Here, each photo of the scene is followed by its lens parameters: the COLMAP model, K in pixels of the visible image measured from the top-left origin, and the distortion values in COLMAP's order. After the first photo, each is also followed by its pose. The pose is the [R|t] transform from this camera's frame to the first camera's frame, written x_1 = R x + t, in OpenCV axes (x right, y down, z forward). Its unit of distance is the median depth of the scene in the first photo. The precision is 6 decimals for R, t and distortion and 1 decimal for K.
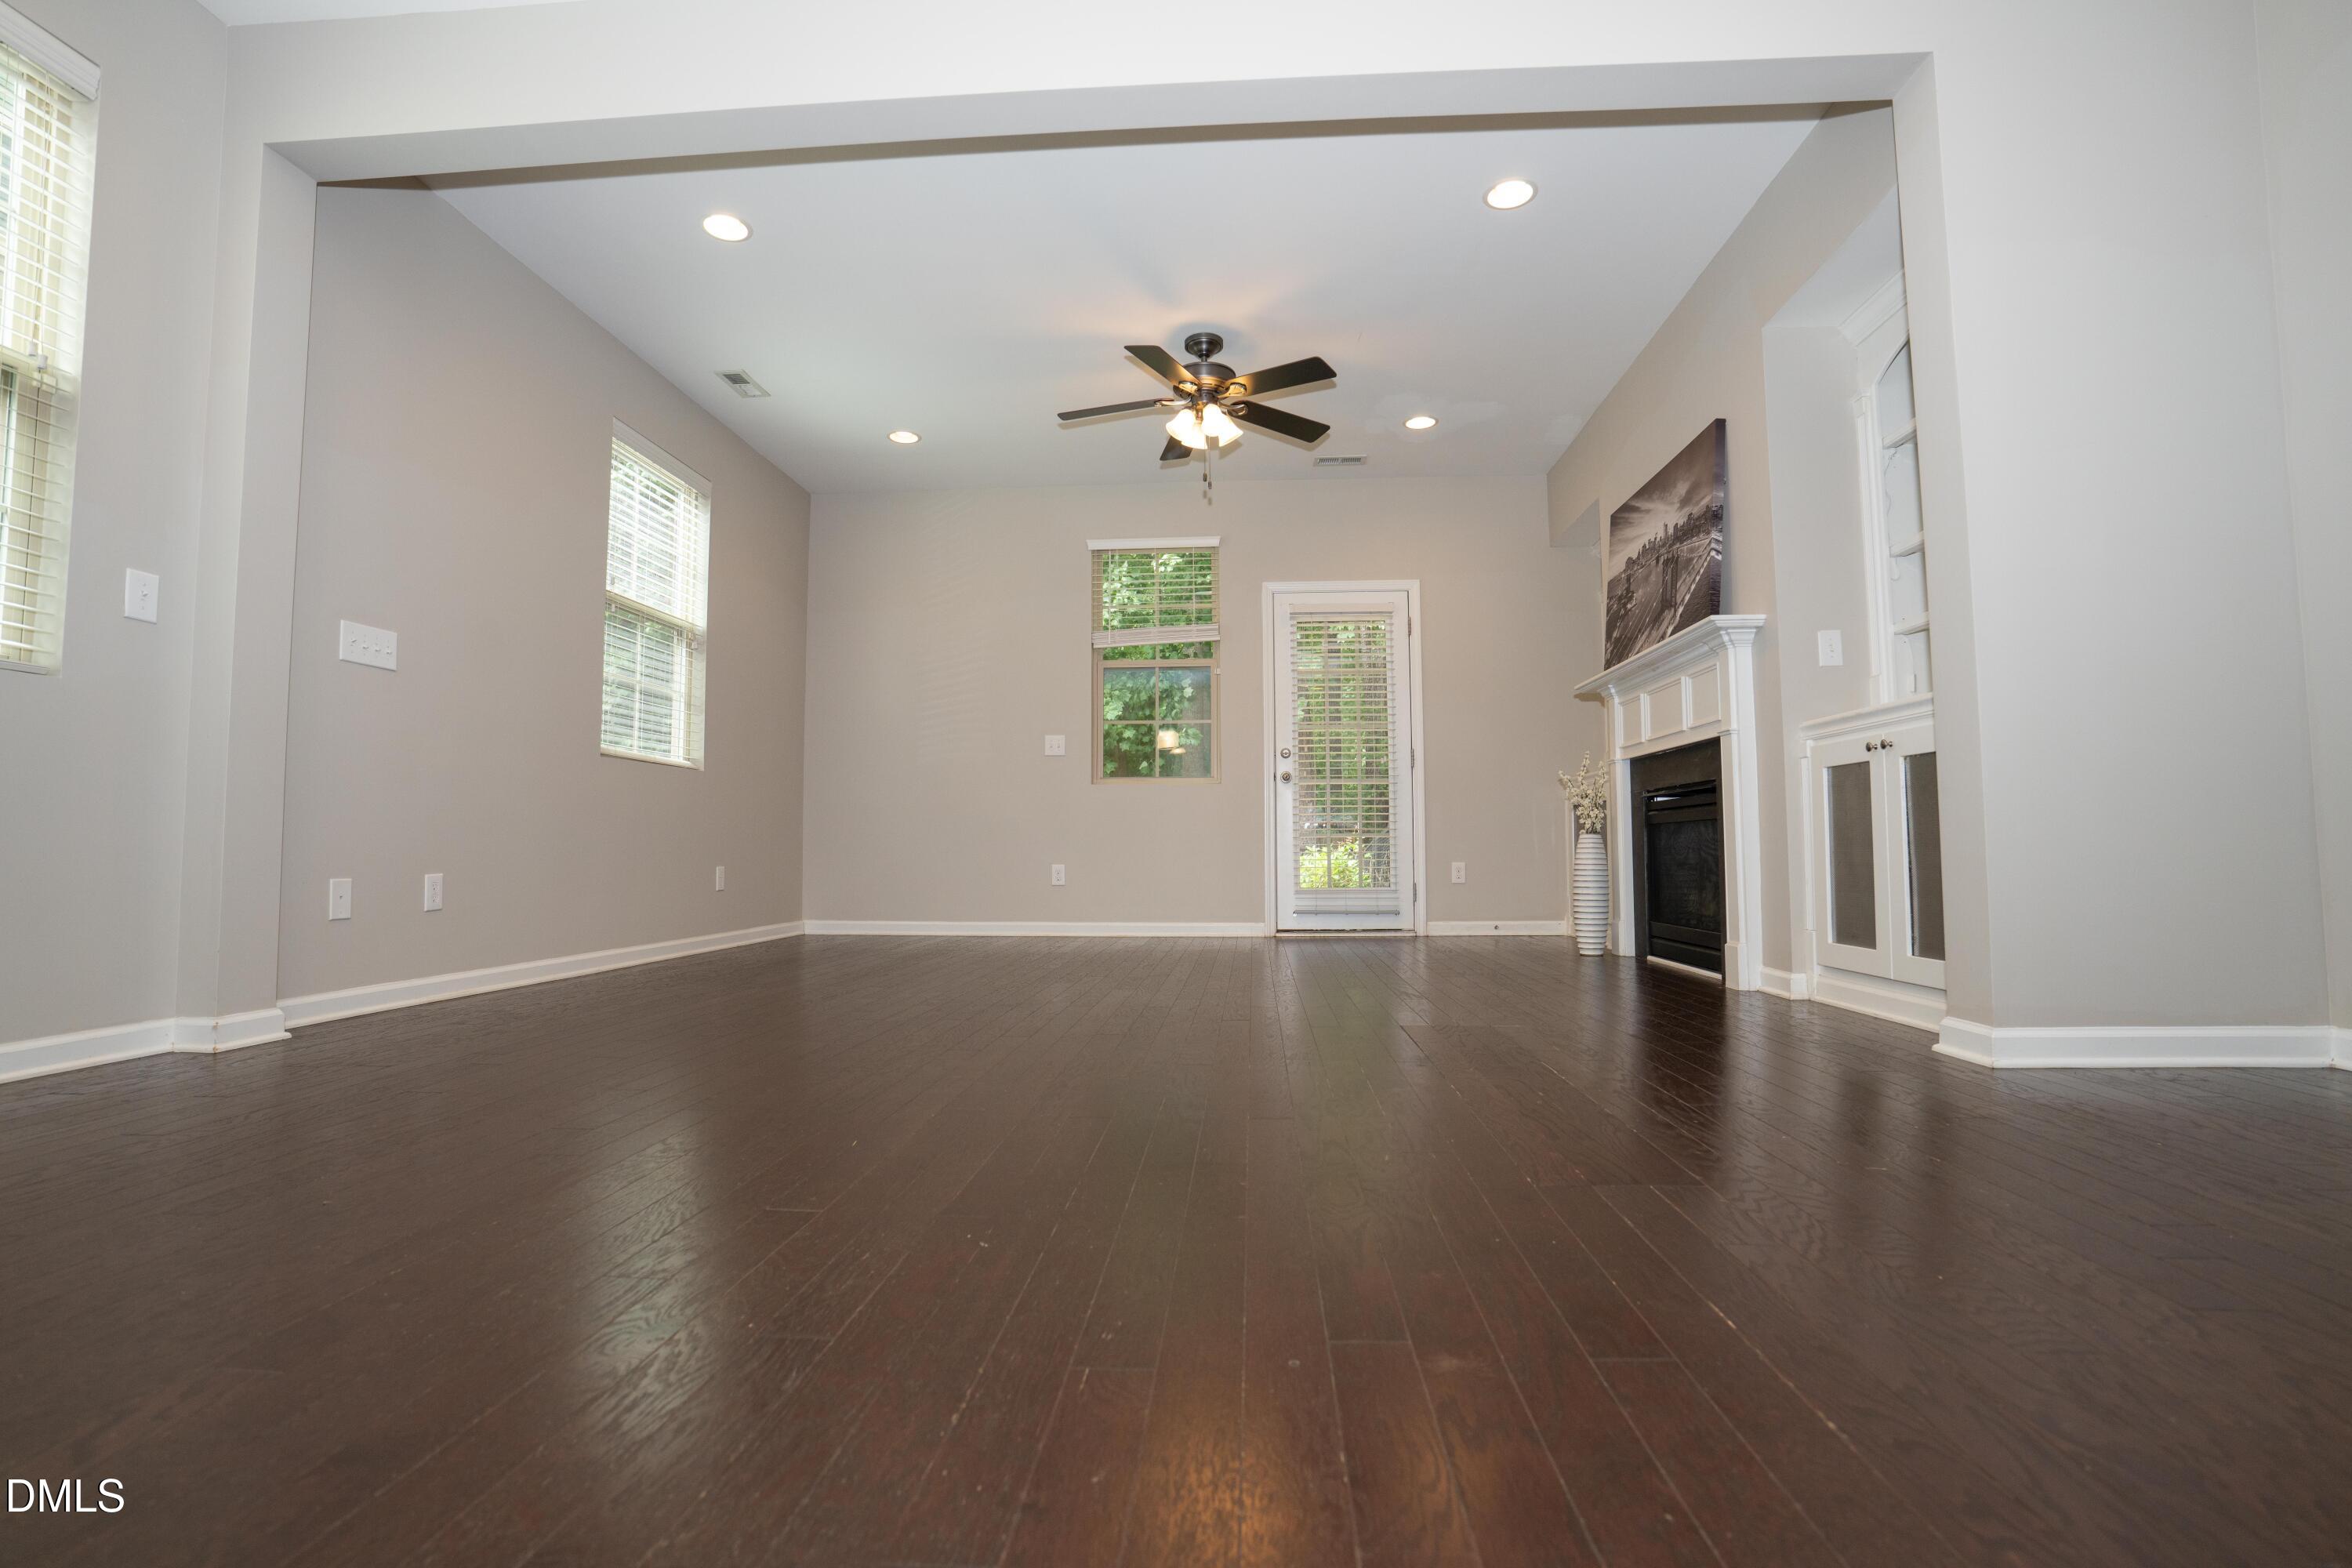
lens RADIAL K [[1086.3, 0, 1188.1], [0, 1086.3, 776.6], [0, 0, 1]] dist [-0.044057, 0.009294]
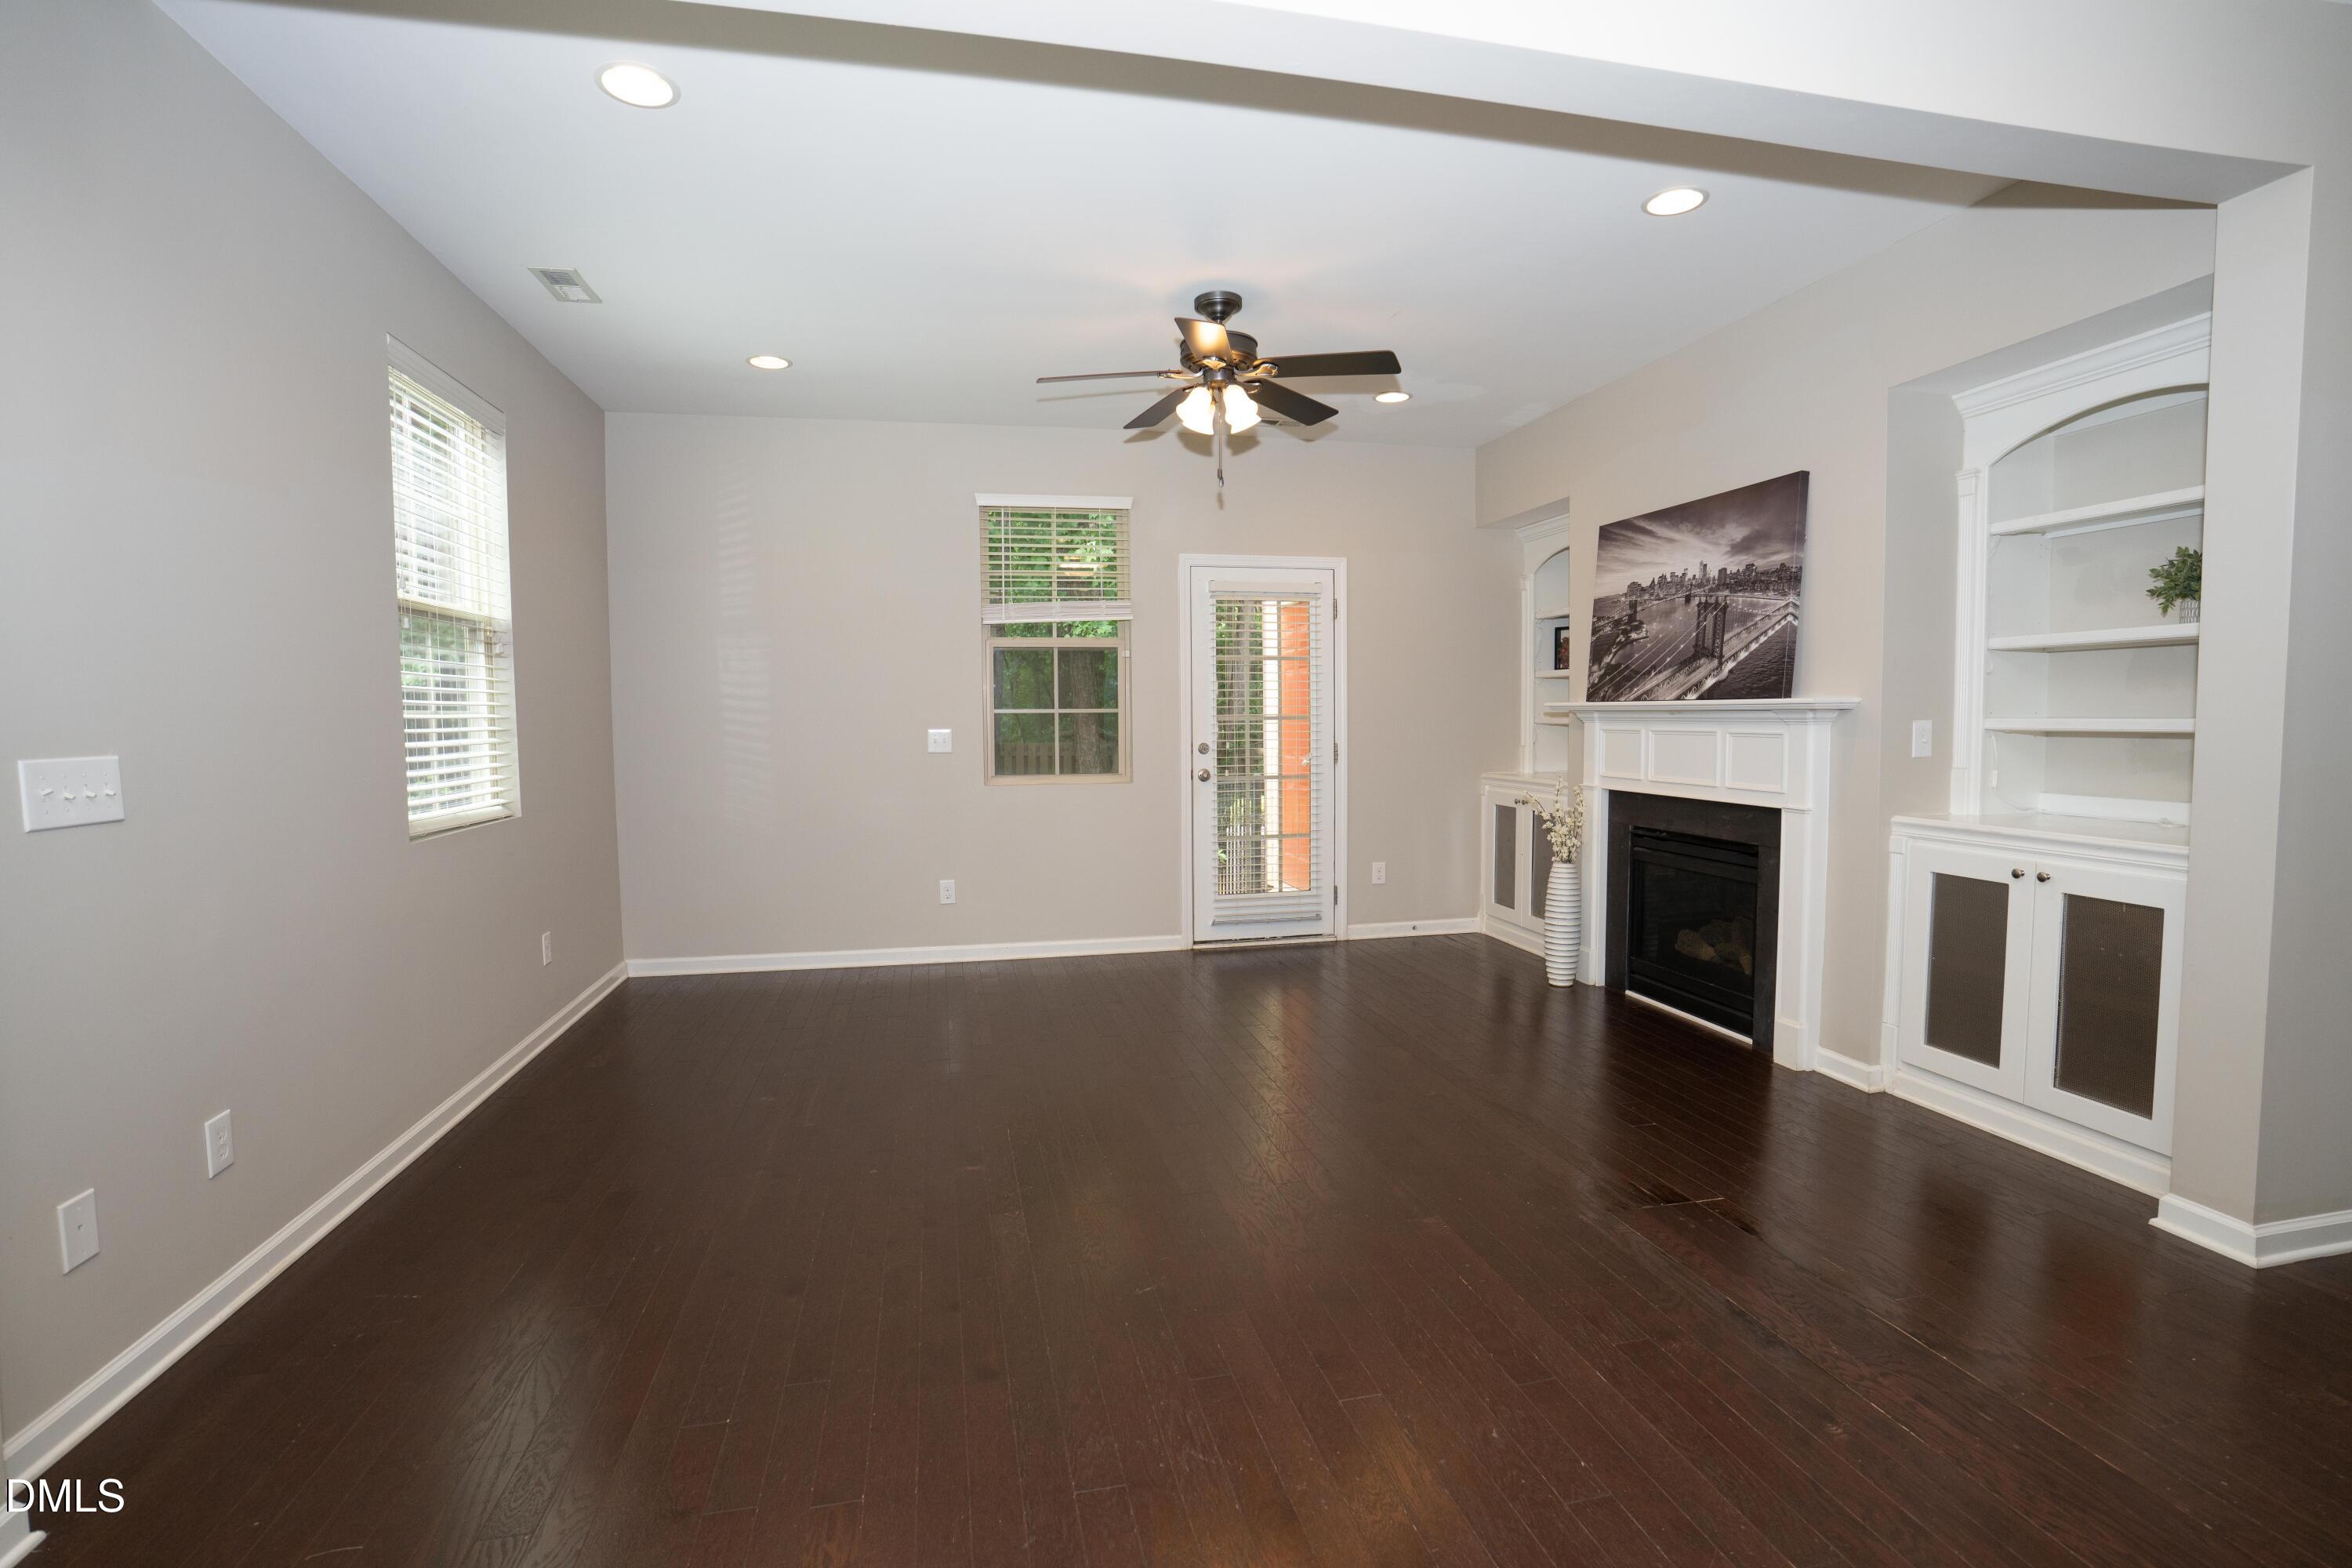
lens RADIAL K [[1086.3, 0, 1176.3], [0, 1086.3, 780.0], [0, 0, 1]] dist [-0.044057, 0.009294]
pose [[0.960042, -0.021019, 0.279067, -0.231943], [-0.015211, 0.991782, 0.127031, -0.138311], [-0.279443, -0.126200, 0.951832, 0.181264]]
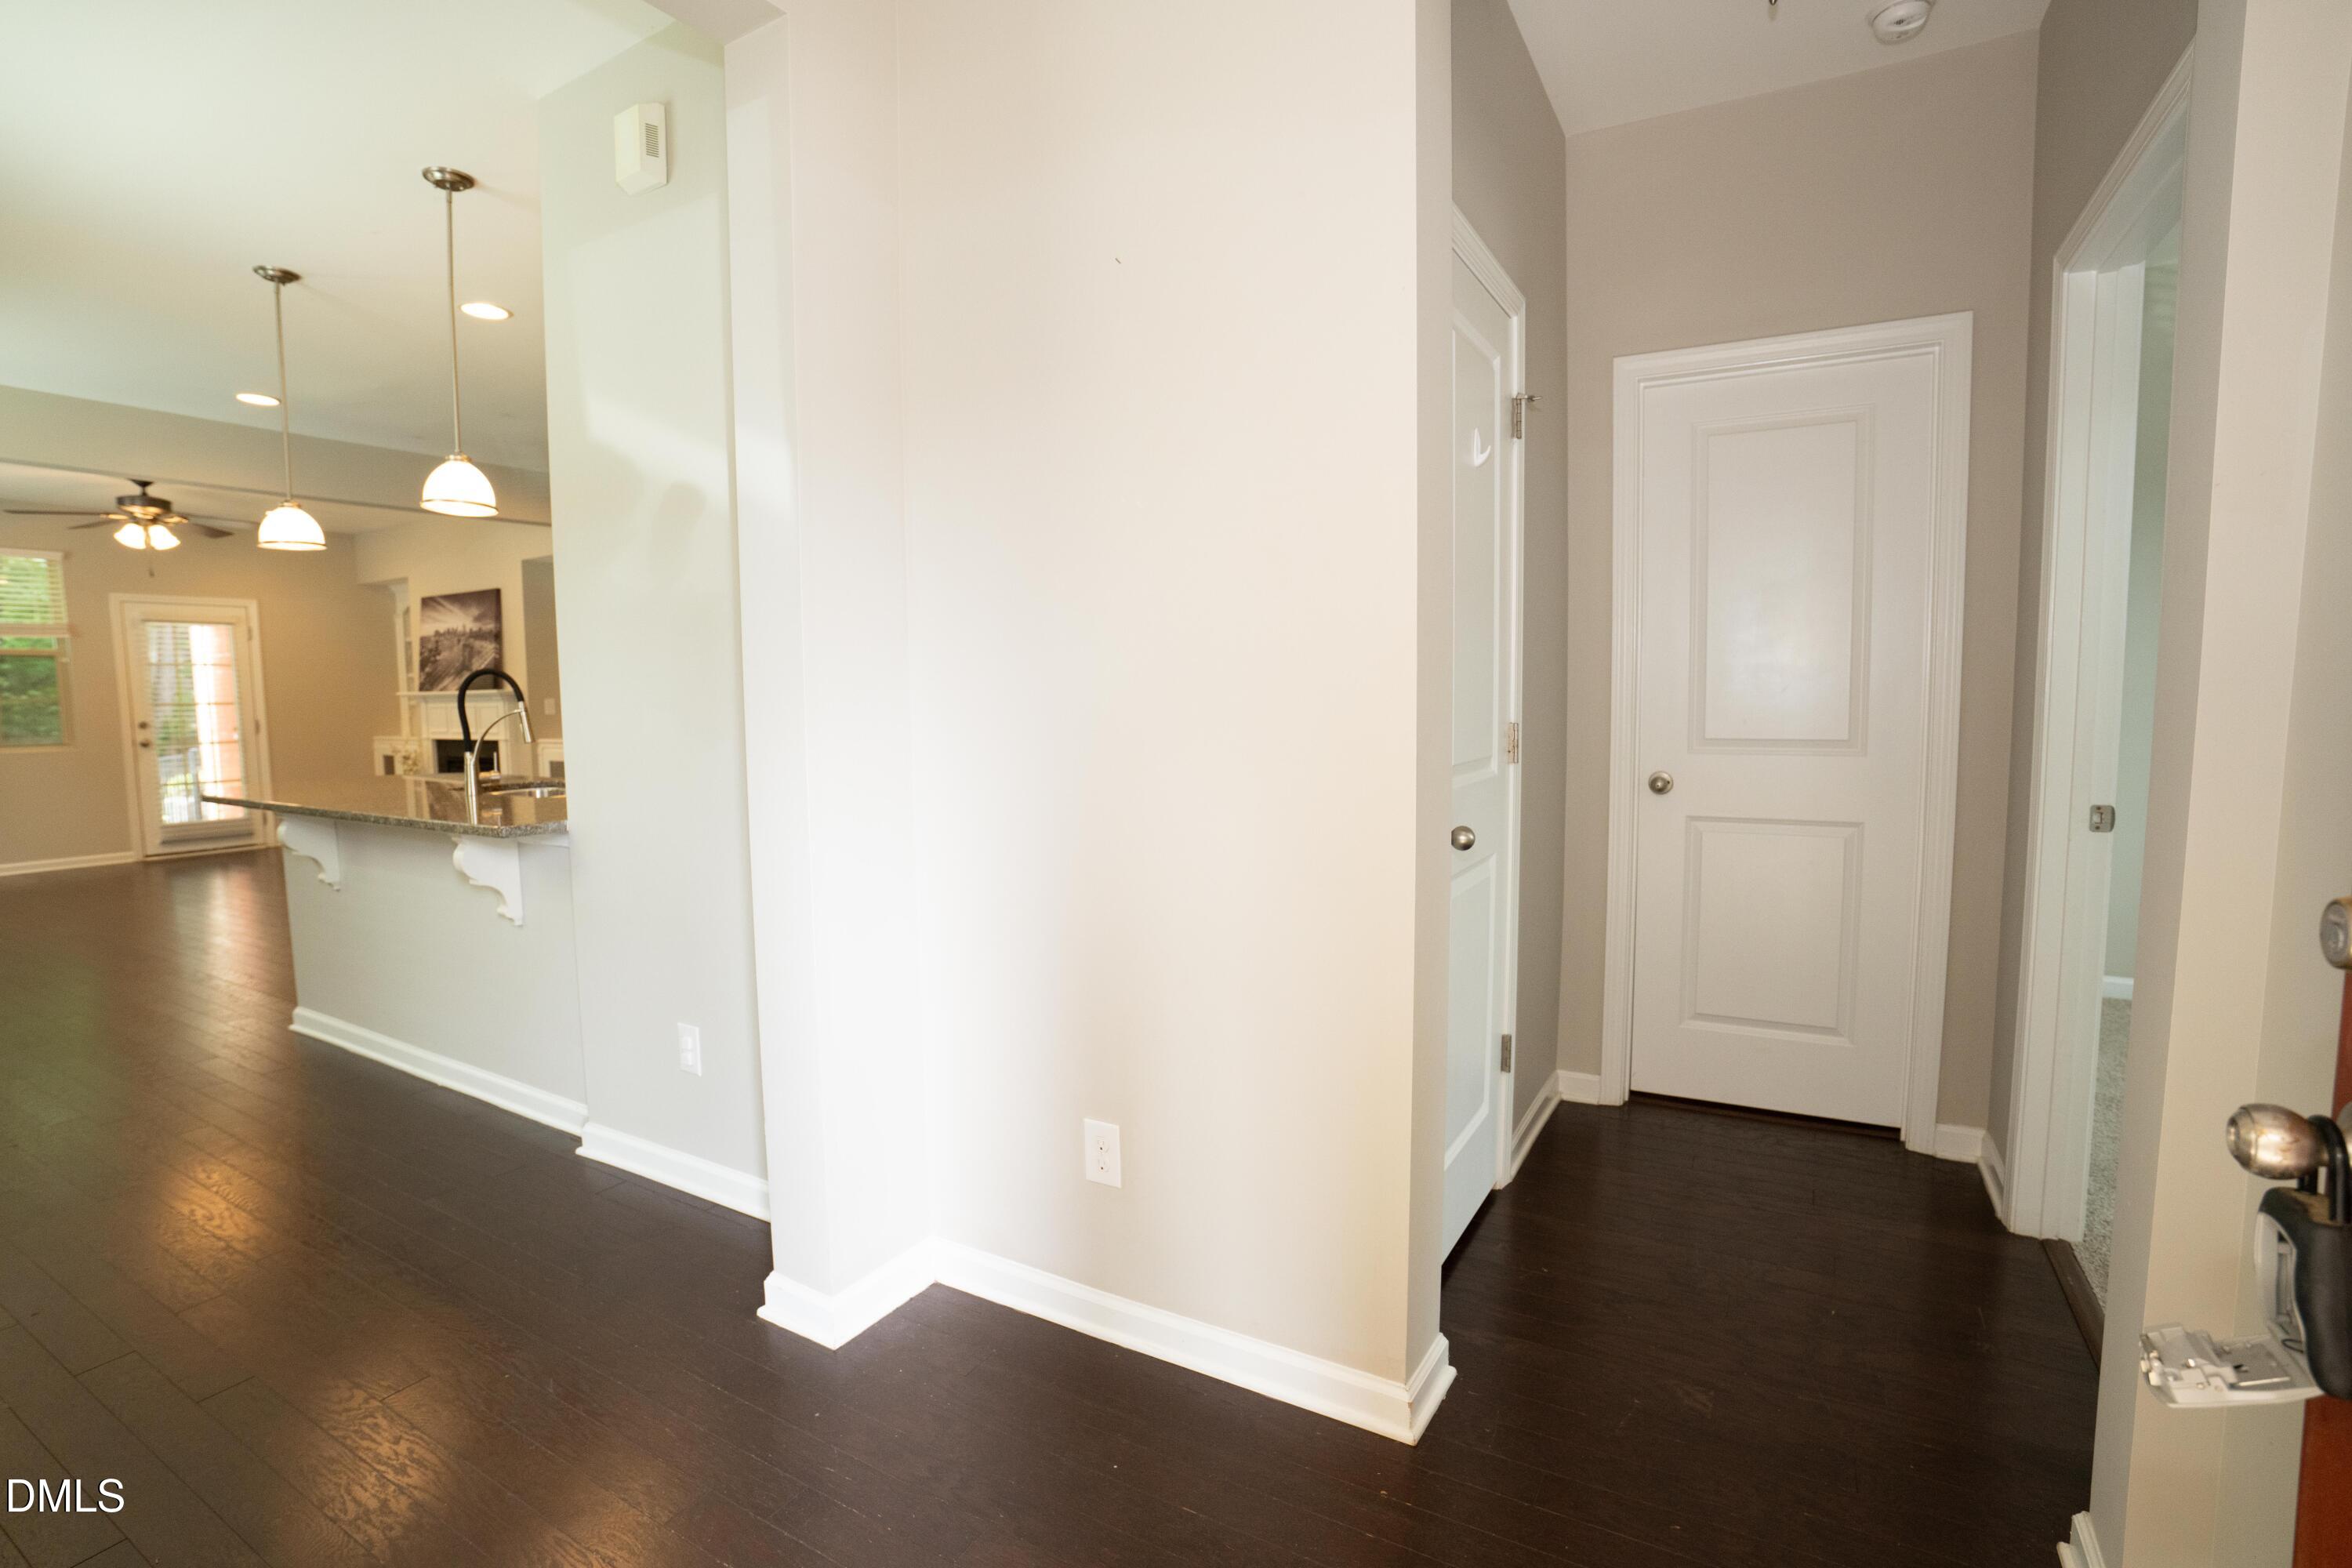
lens RADIAL K [[1086.3, 0, 1192.1], [0, 1086.3, 777.3], [0, 0, 1]] dist [-0.044057, 0.009294]
pose [[0.441698, -0.073743, 0.894128, -0.627814], [-0.050813, 0.992960, 0.106996, -0.203456], [-0.895724, -0.092693, 0.434842, -0.914515]]
